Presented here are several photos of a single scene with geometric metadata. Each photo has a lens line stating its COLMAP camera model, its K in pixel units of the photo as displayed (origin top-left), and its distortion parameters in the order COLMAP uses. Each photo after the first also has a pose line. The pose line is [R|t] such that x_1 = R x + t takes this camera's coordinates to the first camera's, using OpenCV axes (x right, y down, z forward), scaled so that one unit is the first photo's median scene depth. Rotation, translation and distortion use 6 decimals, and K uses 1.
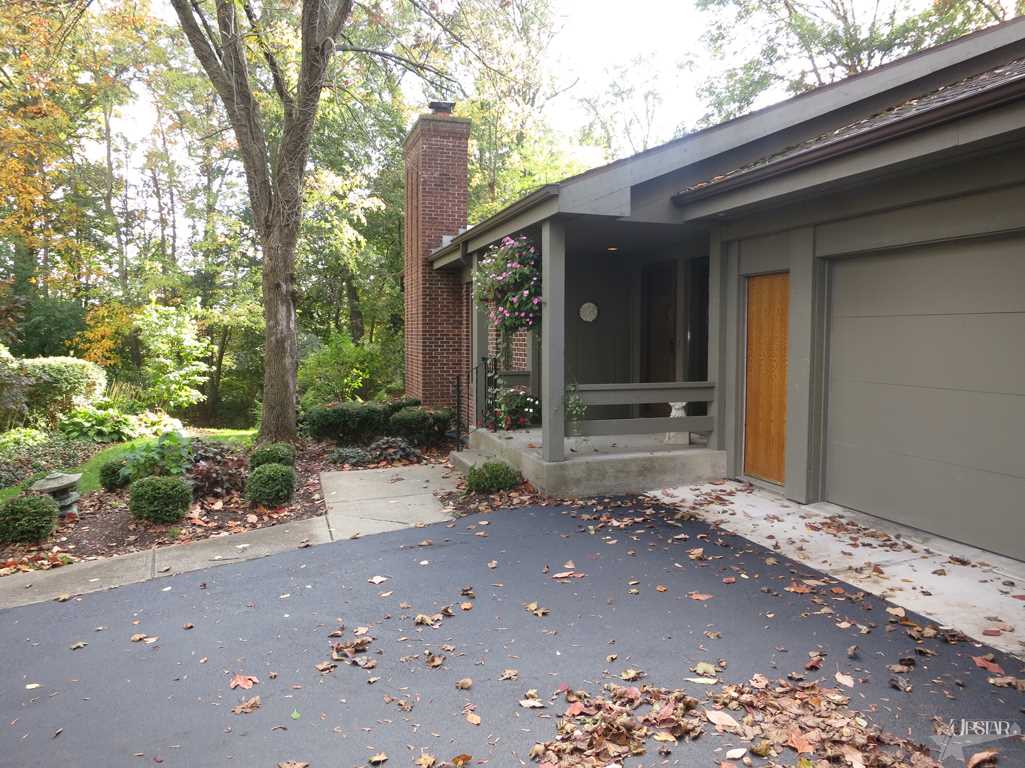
lens RADIAL K [[738.1, 0, 518.4], [0, 738.1, 381.3], [0, 0, 1]] dist [-0.052128, 0.013330]
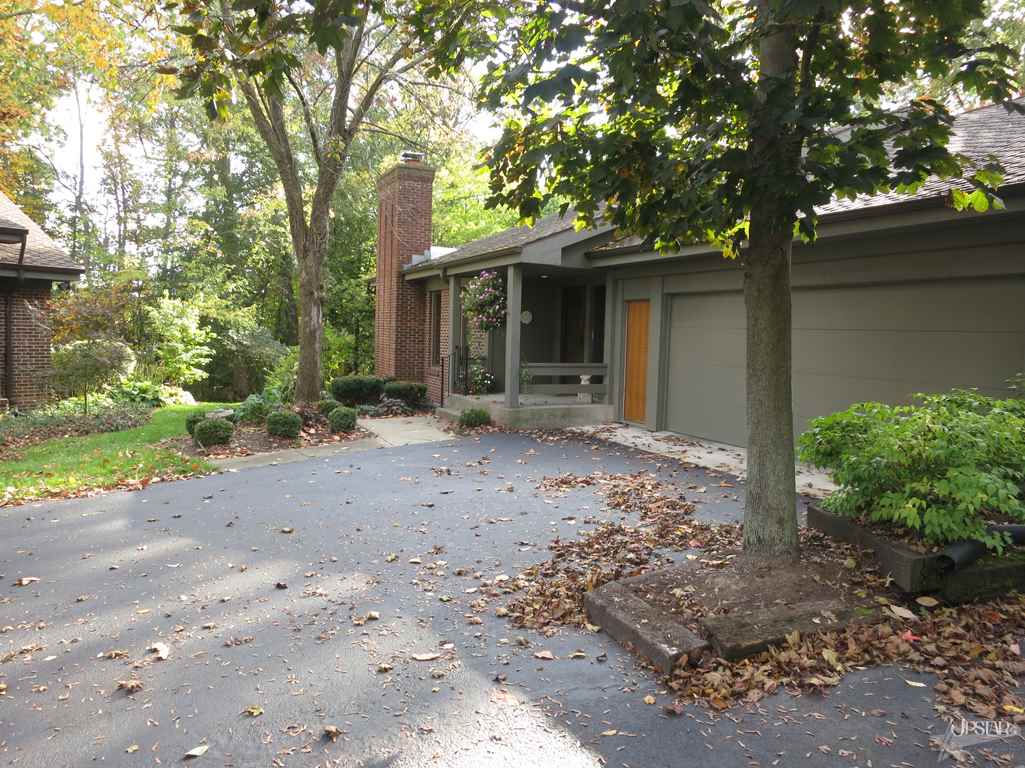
lens RADIAL K [[720.3, 0, 513.2], [0, 720.3, 397.1], [0, 0, 1]] dist [-0.049028, 0.001033]
pose [[0.992495, 0.014350, 0.121441, -0.142122], [-0.017967, 0.999425, 0.028747, 0.034234], [-0.120959, -0.030713, 0.992182, -0.595164]]
